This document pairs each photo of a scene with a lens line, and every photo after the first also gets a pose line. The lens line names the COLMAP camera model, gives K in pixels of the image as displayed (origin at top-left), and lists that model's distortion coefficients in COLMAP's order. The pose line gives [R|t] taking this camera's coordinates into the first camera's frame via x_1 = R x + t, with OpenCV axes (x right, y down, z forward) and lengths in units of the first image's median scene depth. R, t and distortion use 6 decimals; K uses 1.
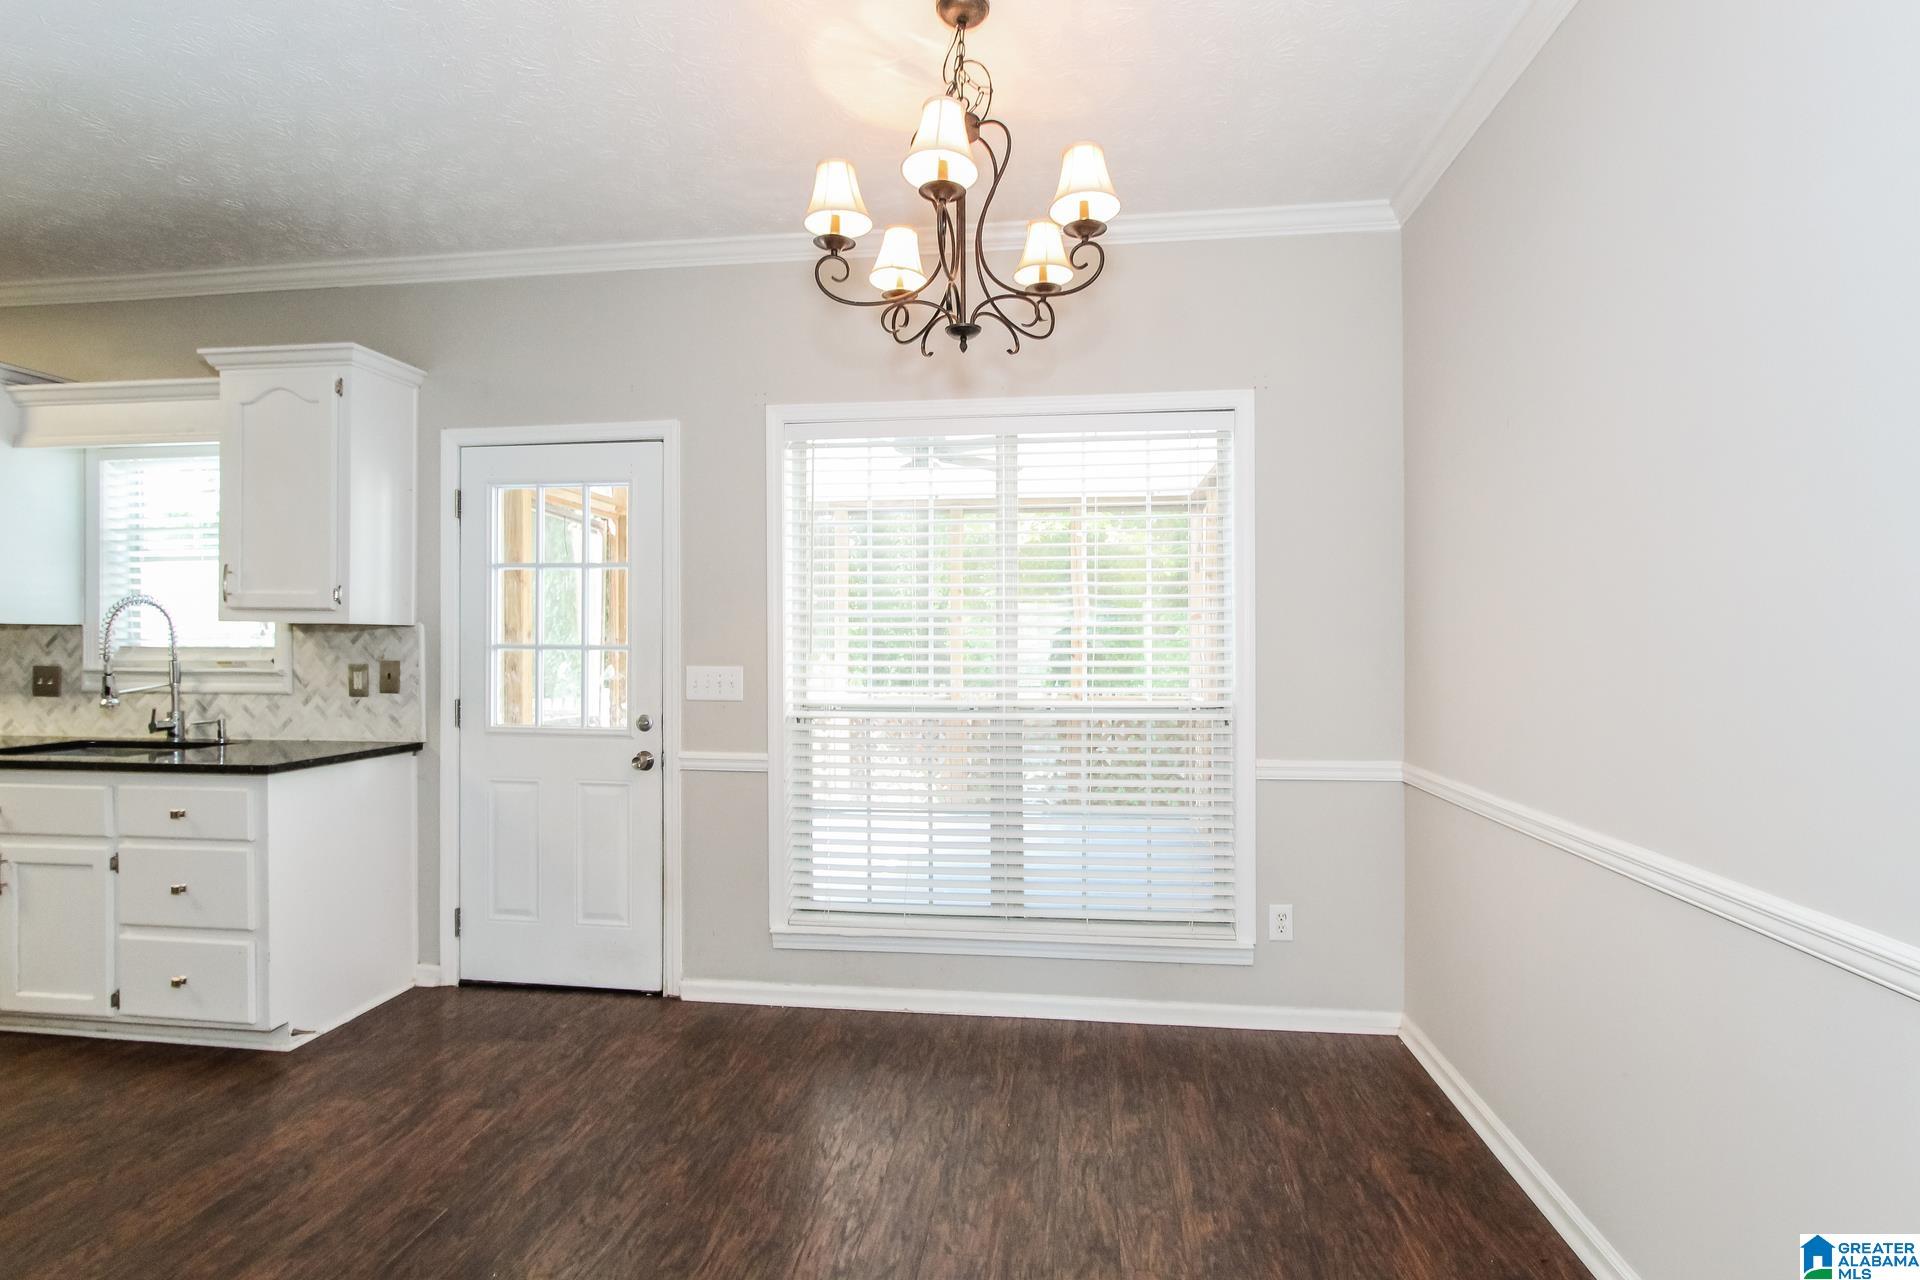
lens RADIAL K [[885.7, 0, 963.8], [0, 885.7, 646.9], [0, 0, 1]] dist [-0.005081, 0.001325]
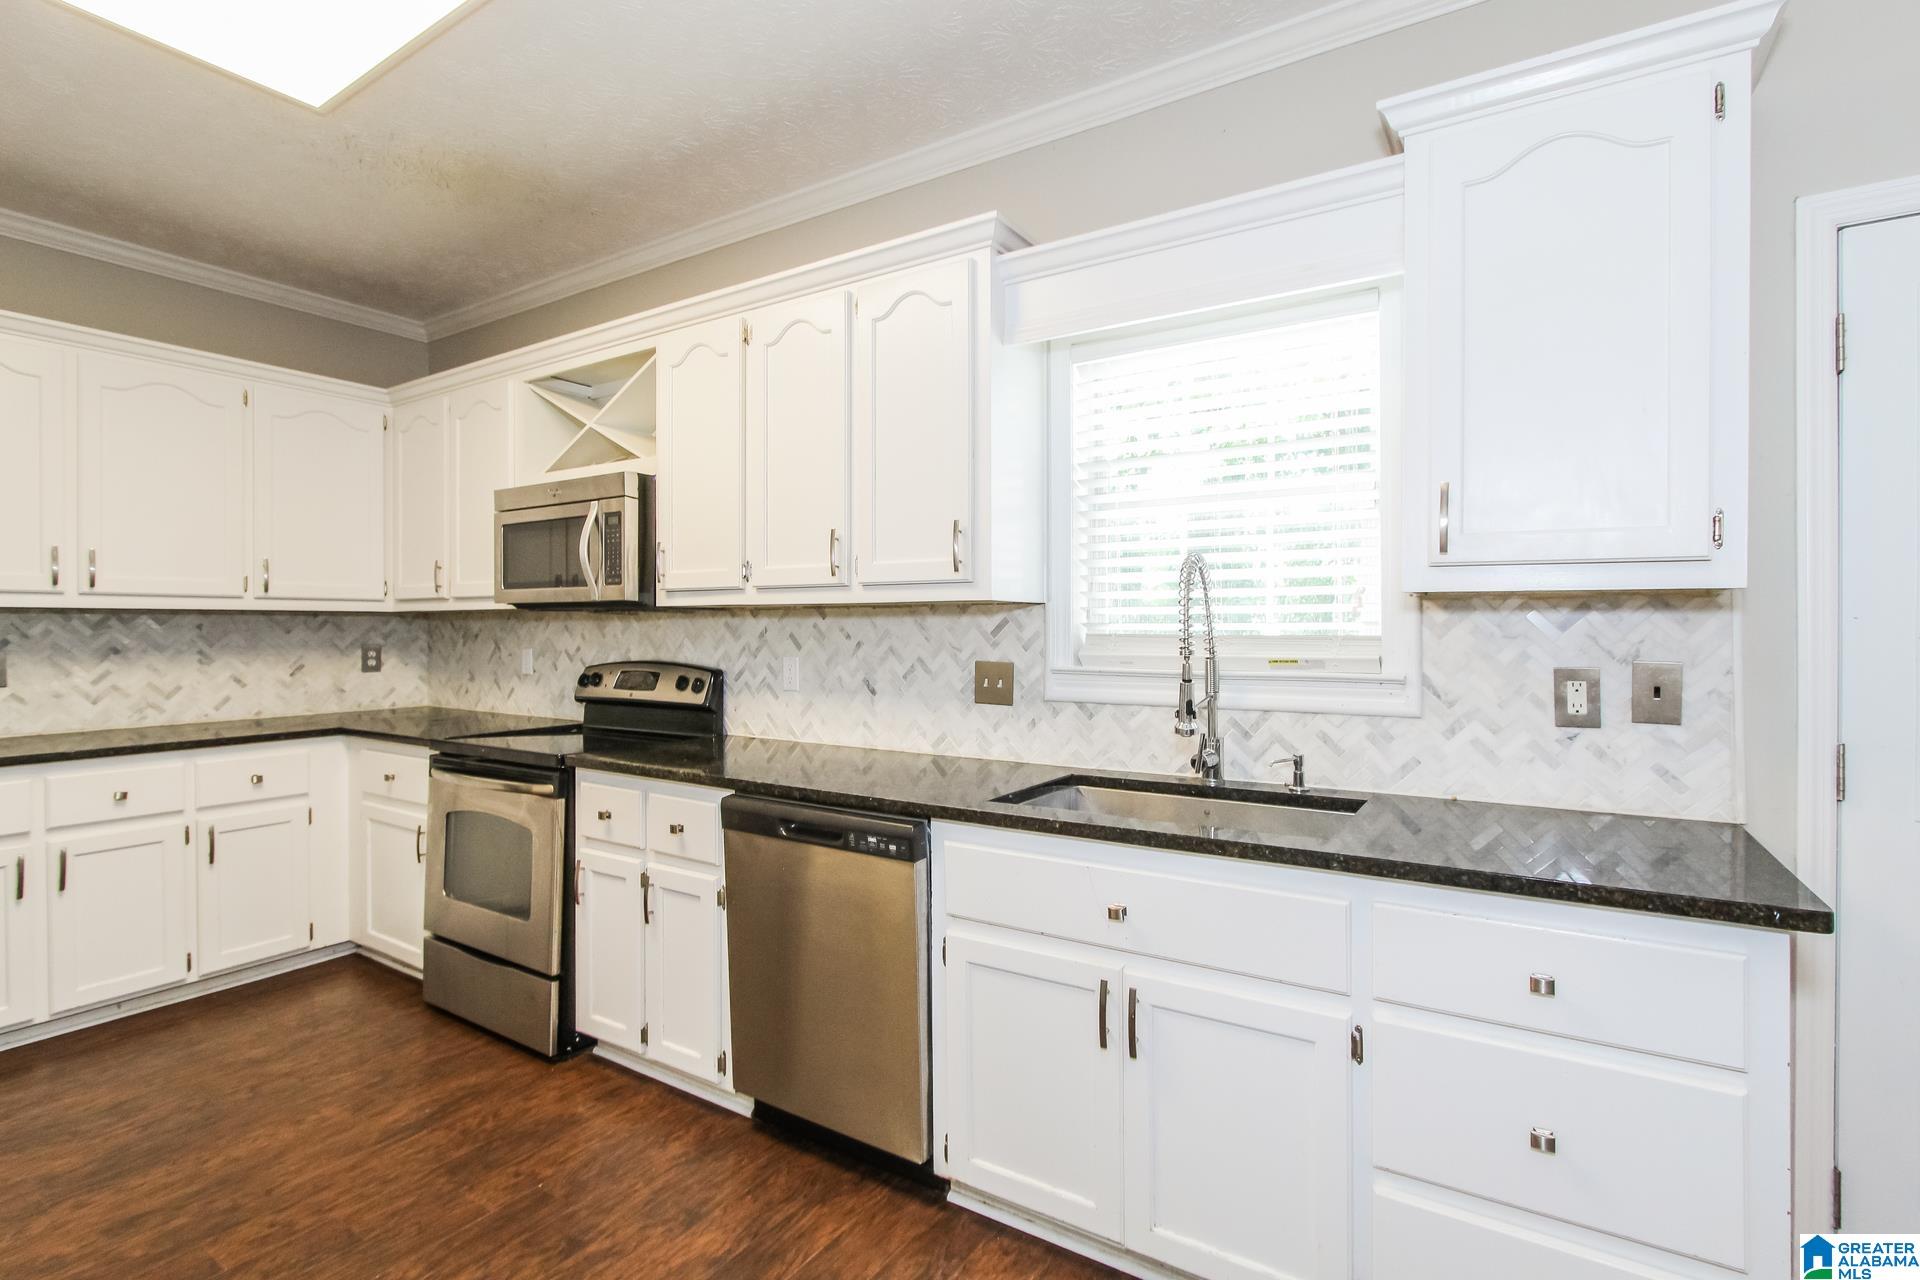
lens RADIAL K [[885.7, 0, 953.1], [0, 885.7, 632.9], [0, 0, 1]] dist [-0.005081, 0.001325]
pose [[0.909057, 0.000005, -0.416672, -0.796849], [-0.001726, 0.999991, -0.003754, 0.000919], [0.416668, 0.004132, 0.909049, 0.345965]]
